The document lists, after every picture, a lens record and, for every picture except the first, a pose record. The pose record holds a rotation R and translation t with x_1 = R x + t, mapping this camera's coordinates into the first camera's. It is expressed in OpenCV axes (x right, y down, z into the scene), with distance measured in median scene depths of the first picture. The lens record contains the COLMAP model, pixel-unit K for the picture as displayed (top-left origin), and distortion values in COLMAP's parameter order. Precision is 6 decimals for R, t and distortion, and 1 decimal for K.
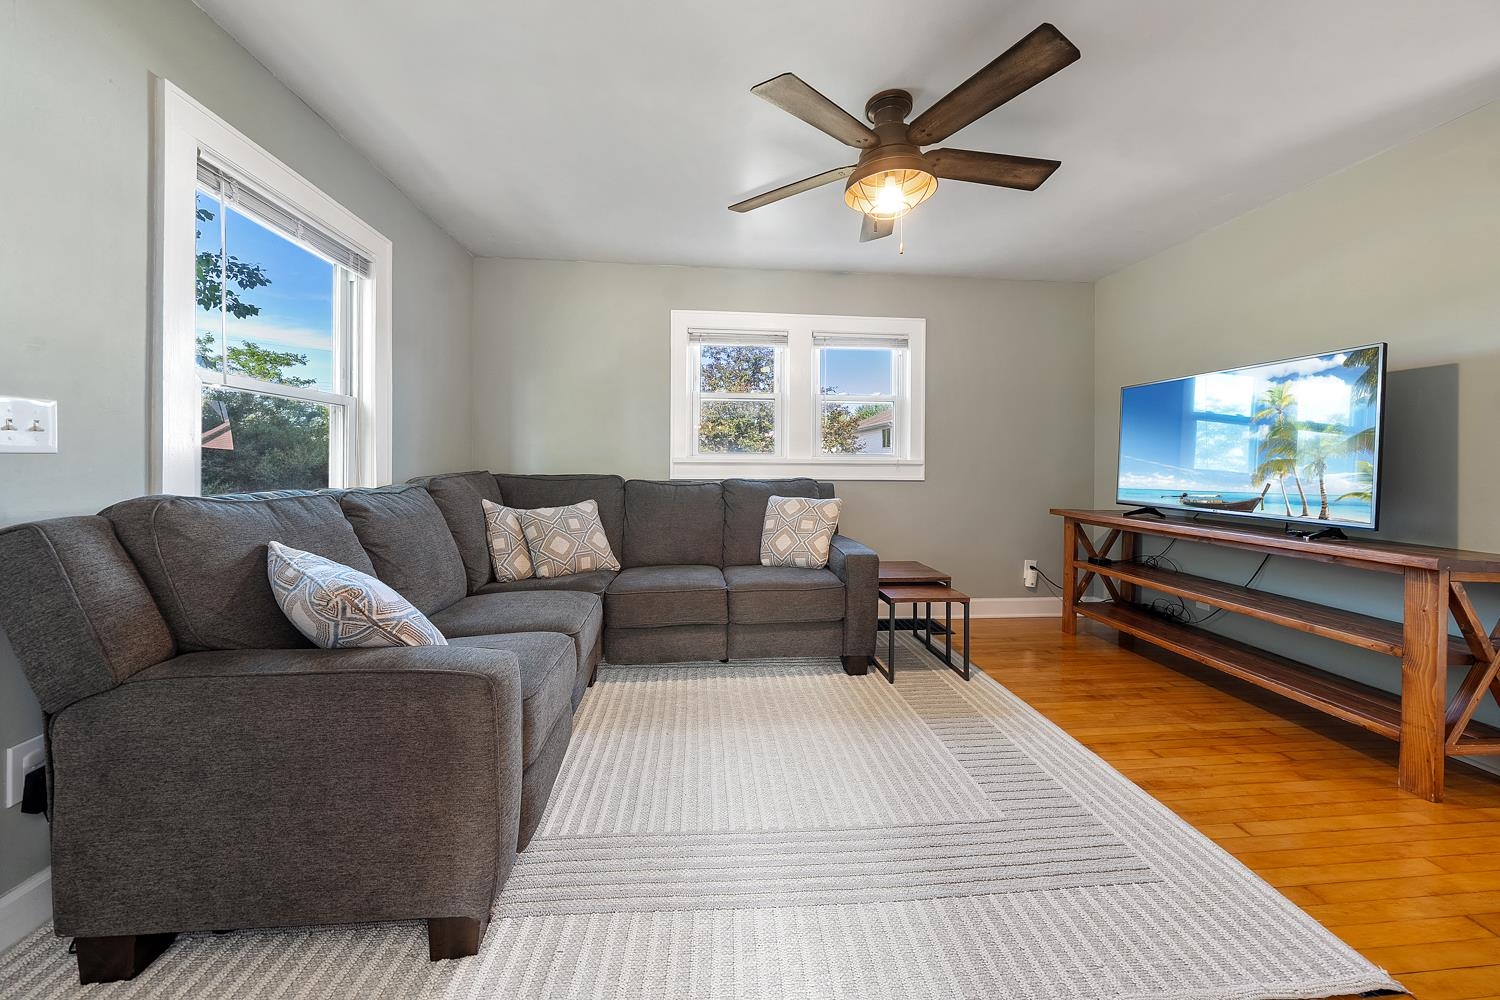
lens RADIAL K [[525.4, 0, 733.3], [0, 525.4, 463.1], [0, 0, 1]] dist [-0.000676, -0.000021]
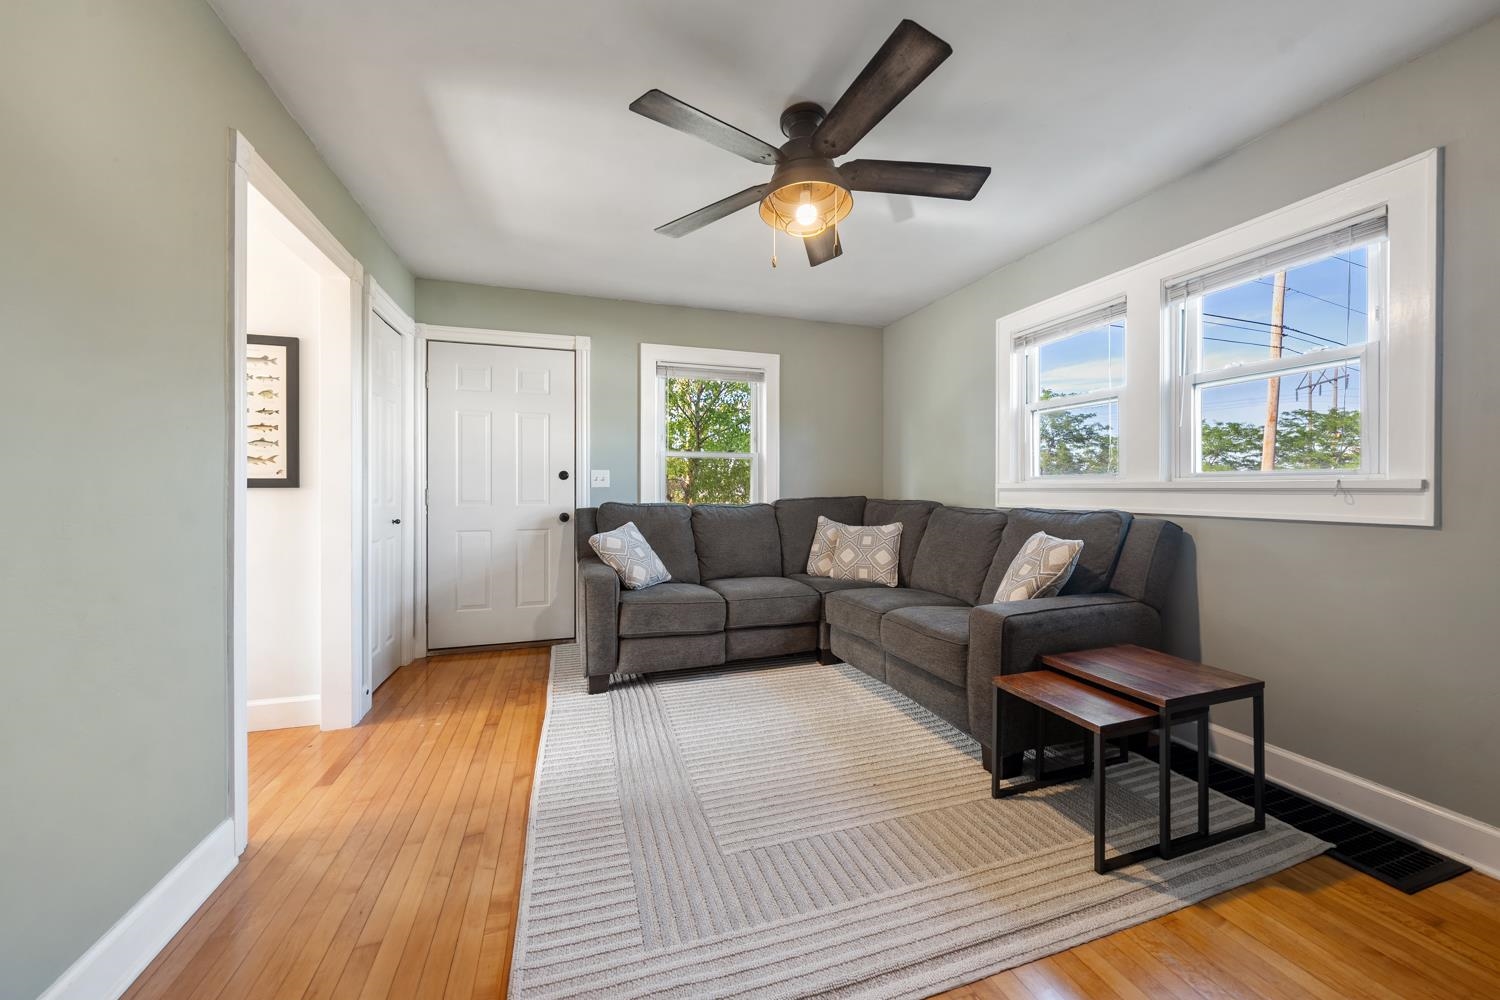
lens RADIAL K [[532.0, 0, 748.8], [0, 532.0, 493.9], [0, 0, 1]] dist [-0.001523, -0.000165]
pose [[0.242262, 0.003564, -0.970204, 0.889920], [0.011802, 0.999908, 0.006620, -0.004571], [0.970139, -0.013054, 0.242198, 0.483607]]
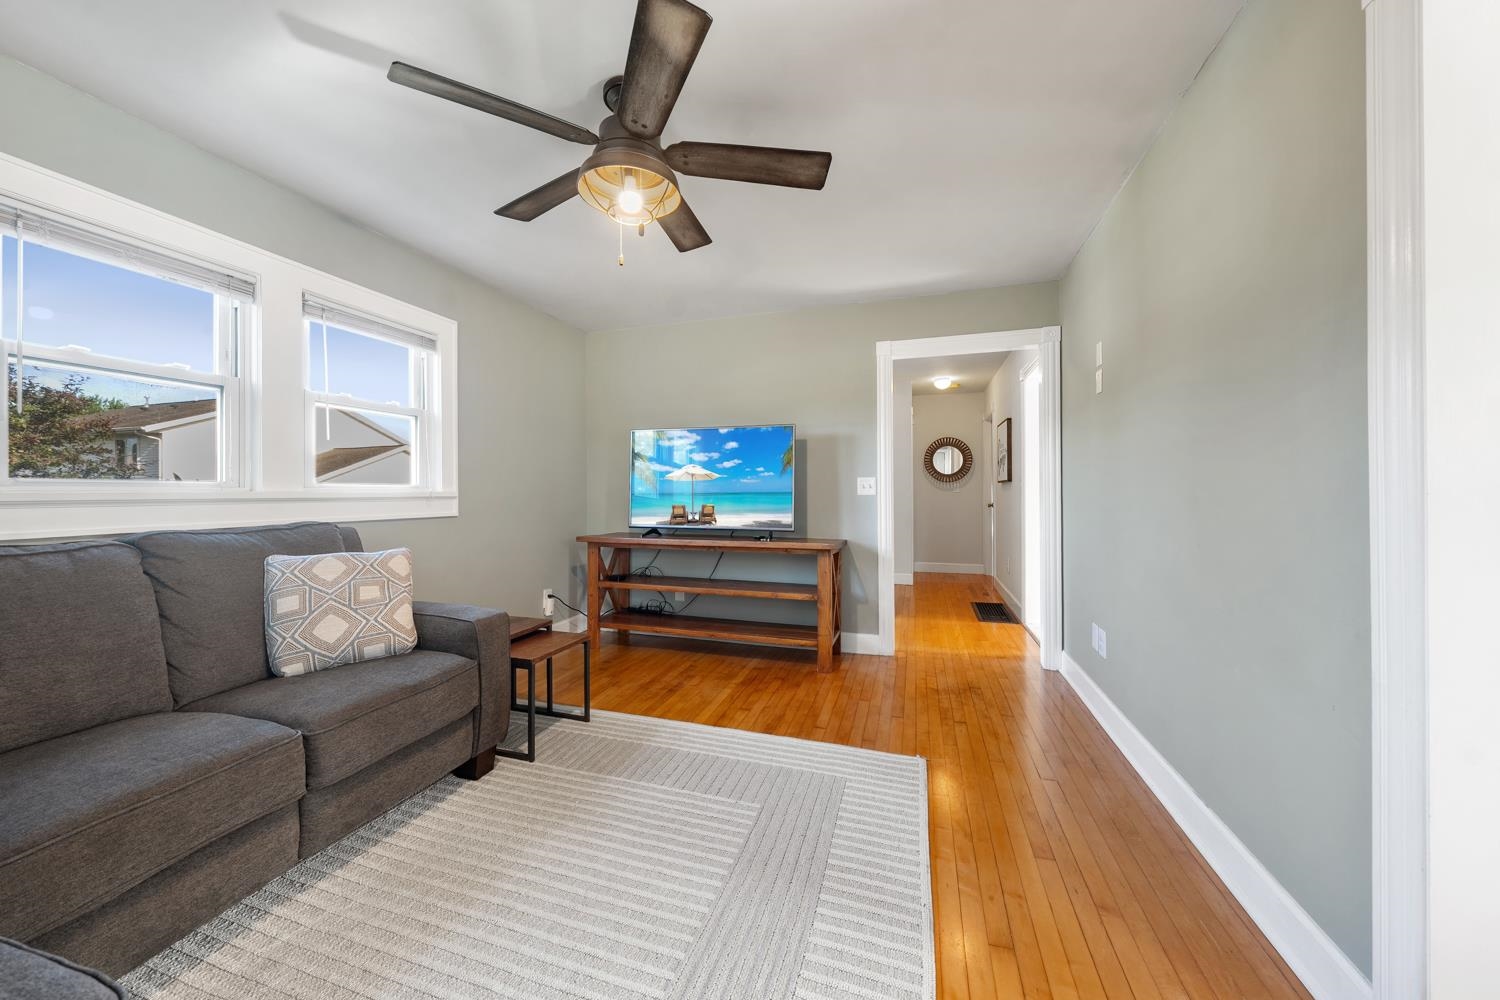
lens RADIAL K [[532.0, 0, 756.3], [0, 532.0, 492.1], [0, 0, 1]] dist [-0.001523, -0.000165]
pose [[0.367340, -0.009274, 0.930041, -0.336527], [0.004266, 0.999957, 0.008287, -0.013683], [-0.930077, 0.000924, 0.367363, 0.344339]]
